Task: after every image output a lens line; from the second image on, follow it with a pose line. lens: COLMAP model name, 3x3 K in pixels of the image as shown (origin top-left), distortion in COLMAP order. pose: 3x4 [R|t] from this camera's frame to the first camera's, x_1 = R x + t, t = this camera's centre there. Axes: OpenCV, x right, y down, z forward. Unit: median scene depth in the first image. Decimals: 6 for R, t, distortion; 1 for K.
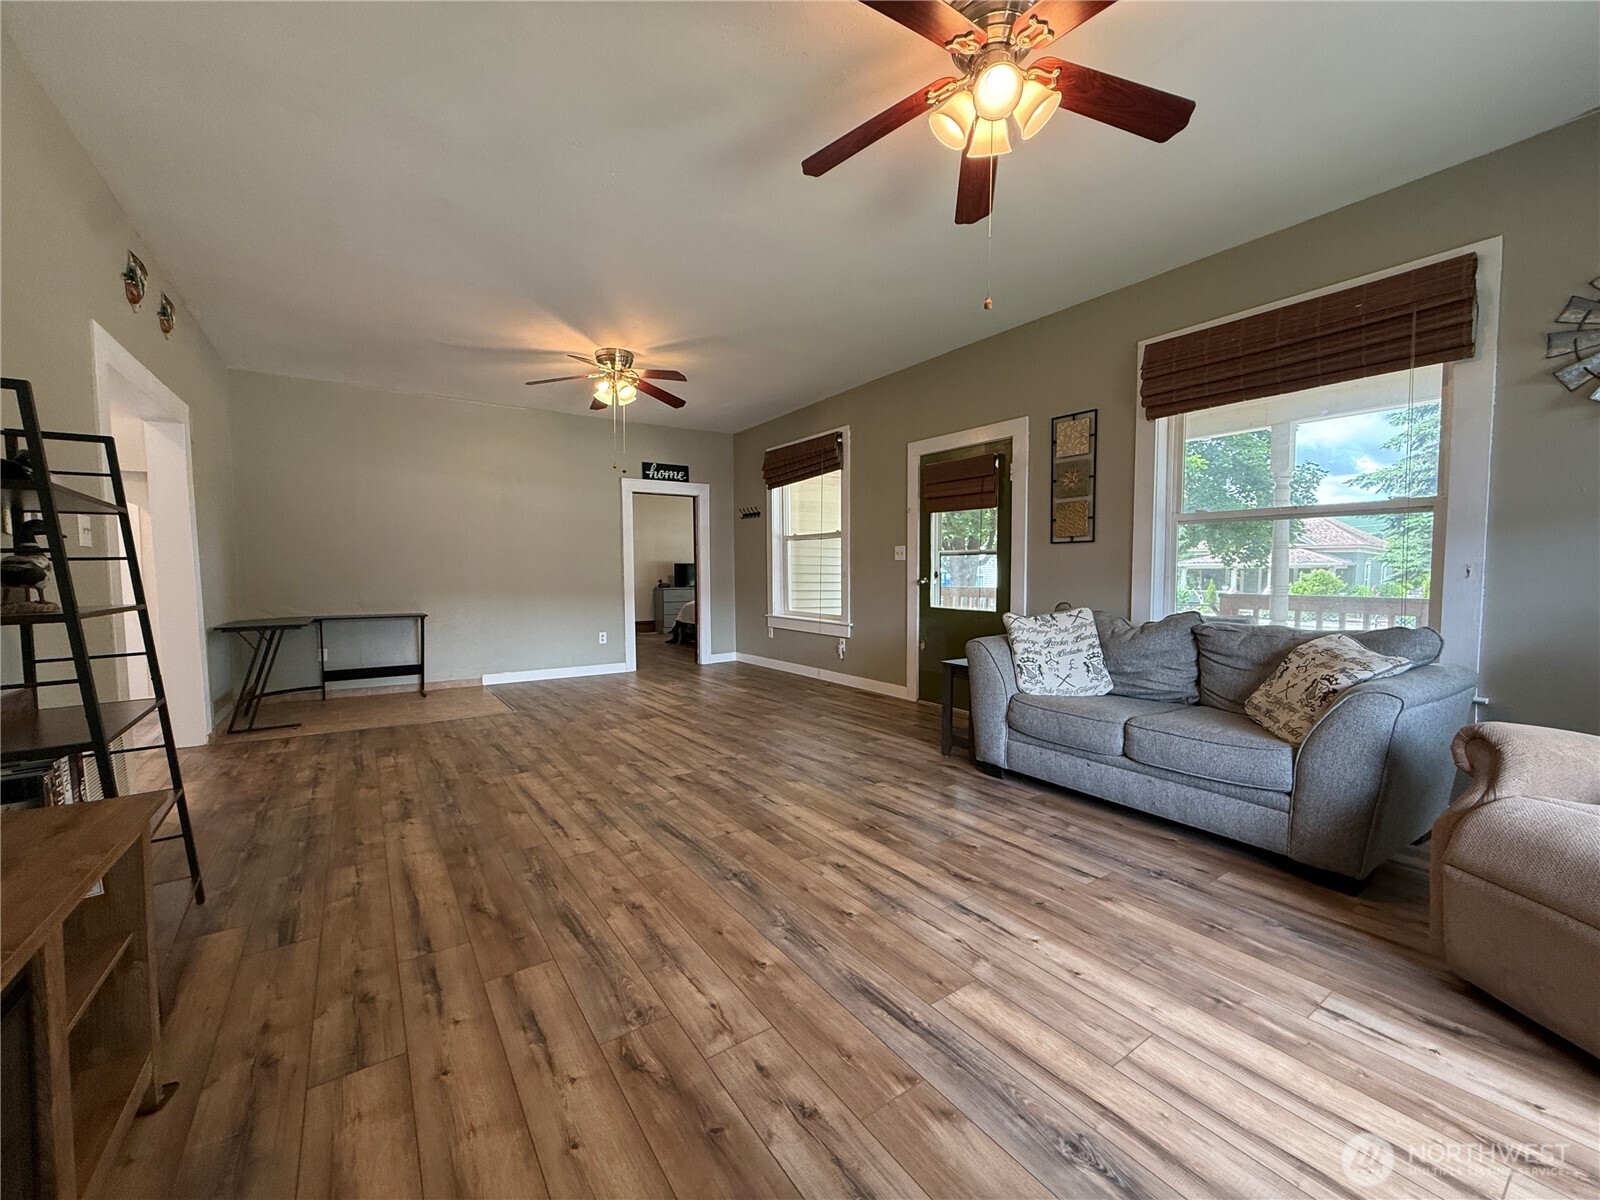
lens RADIAL K [[637.4, 0, 797.1], [0, 637.4, 598.5], [0, 0, 1]] dist [0.000048, 0.000147]
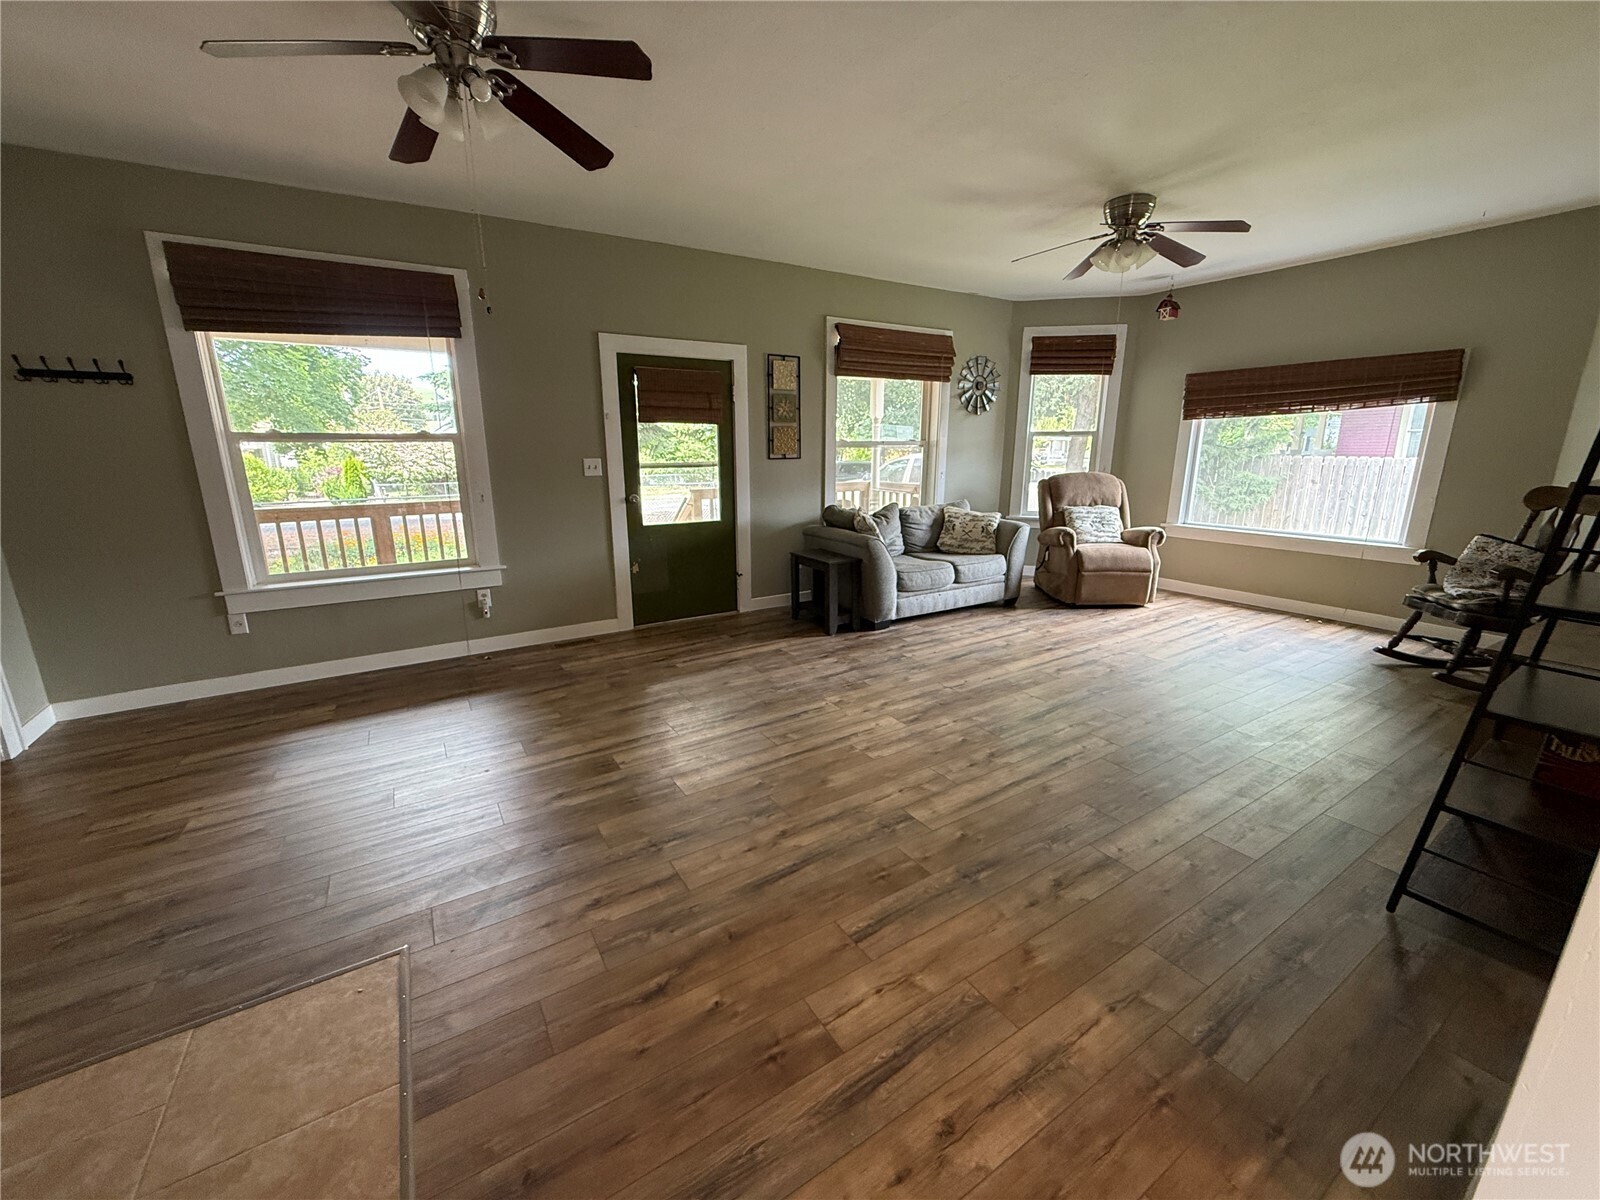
lens RADIAL K [[637.4, 0, 797.1], [0, 637.4, 598.5], [0, 0, 1]] dist [0.000048, 0.000147]
pose [[0.047270, -0.233980, 0.971092, -1.044483], [0.049880, 0.971518, 0.231655, -0.128894], [-0.997636, 0.037487, 0.057595, 1.057287]]
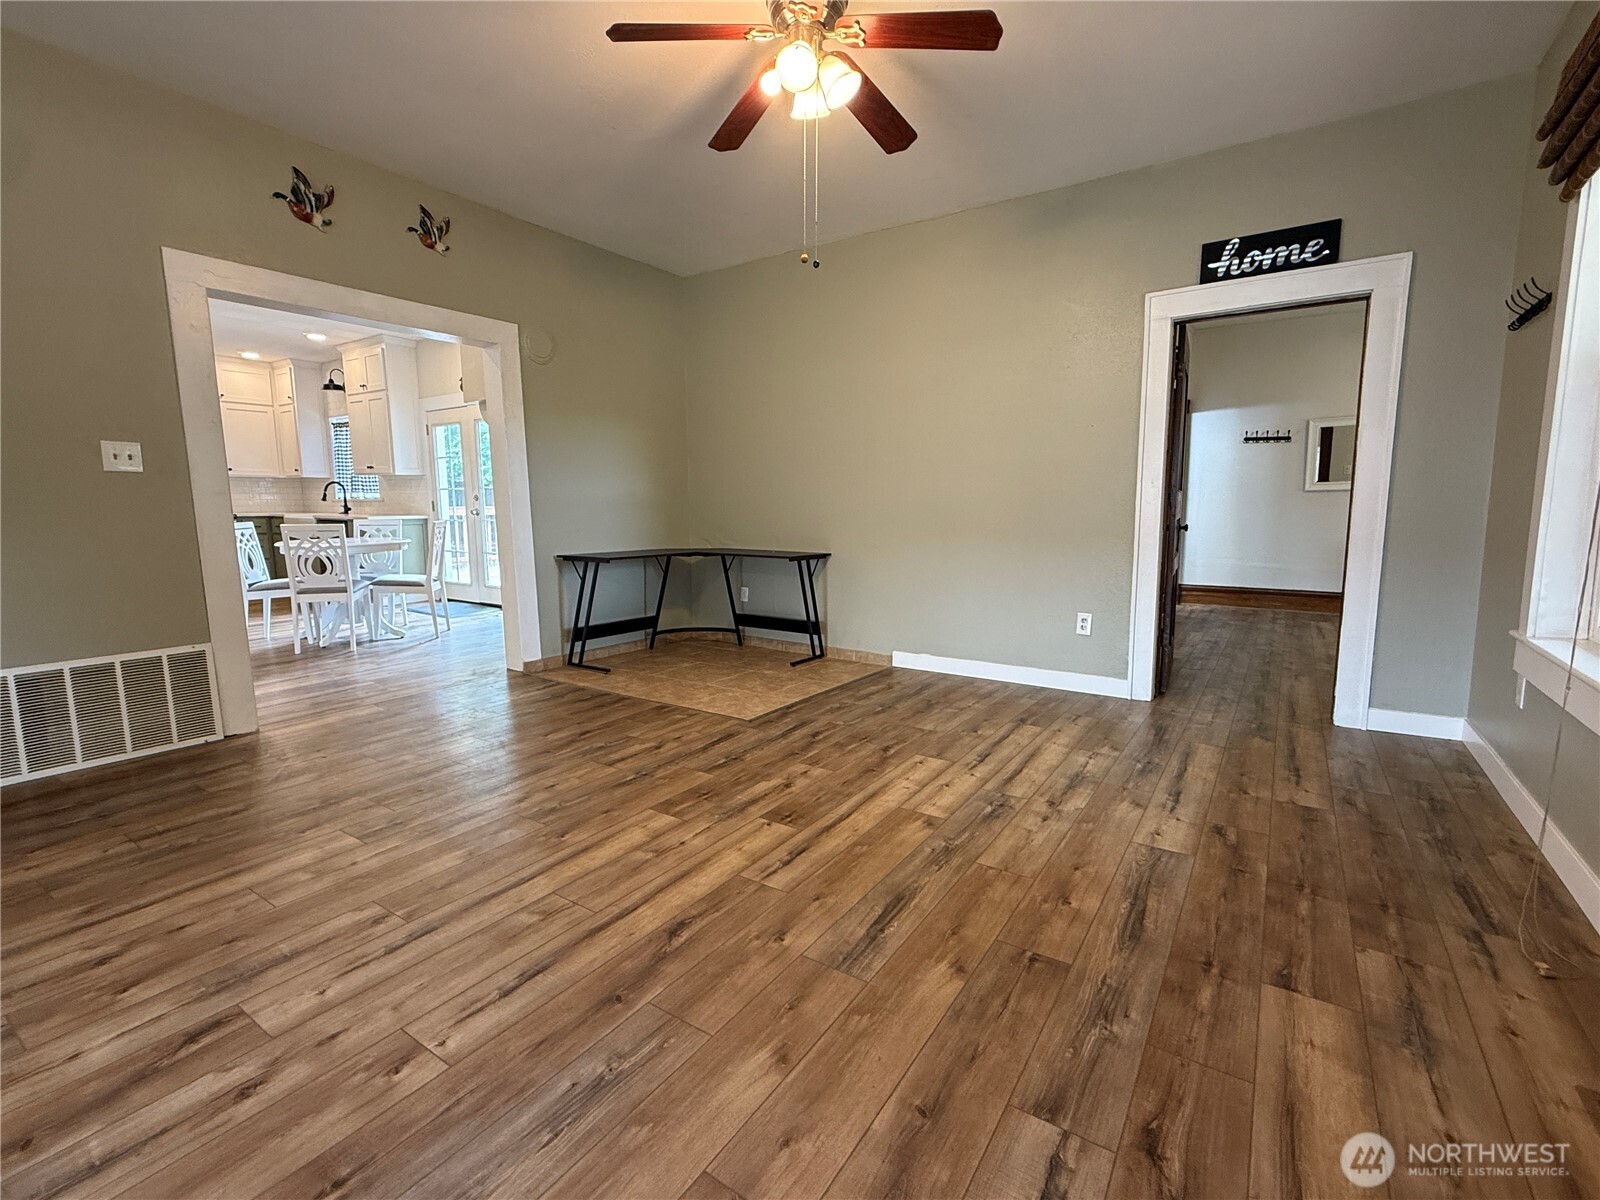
lens RADIAL K [[728.3, 0, 797.1], [0, 728.3, 597.3], [0, 0, 1]] dist [0.001914, -0.000038]
pose [[0.363799, 0.121531, -0.923515, 0.304284], [-0.038148, 0.992564, 0.115590, -0.038490], [0.930696, -0.006822, 0.365730, 1.110637]]
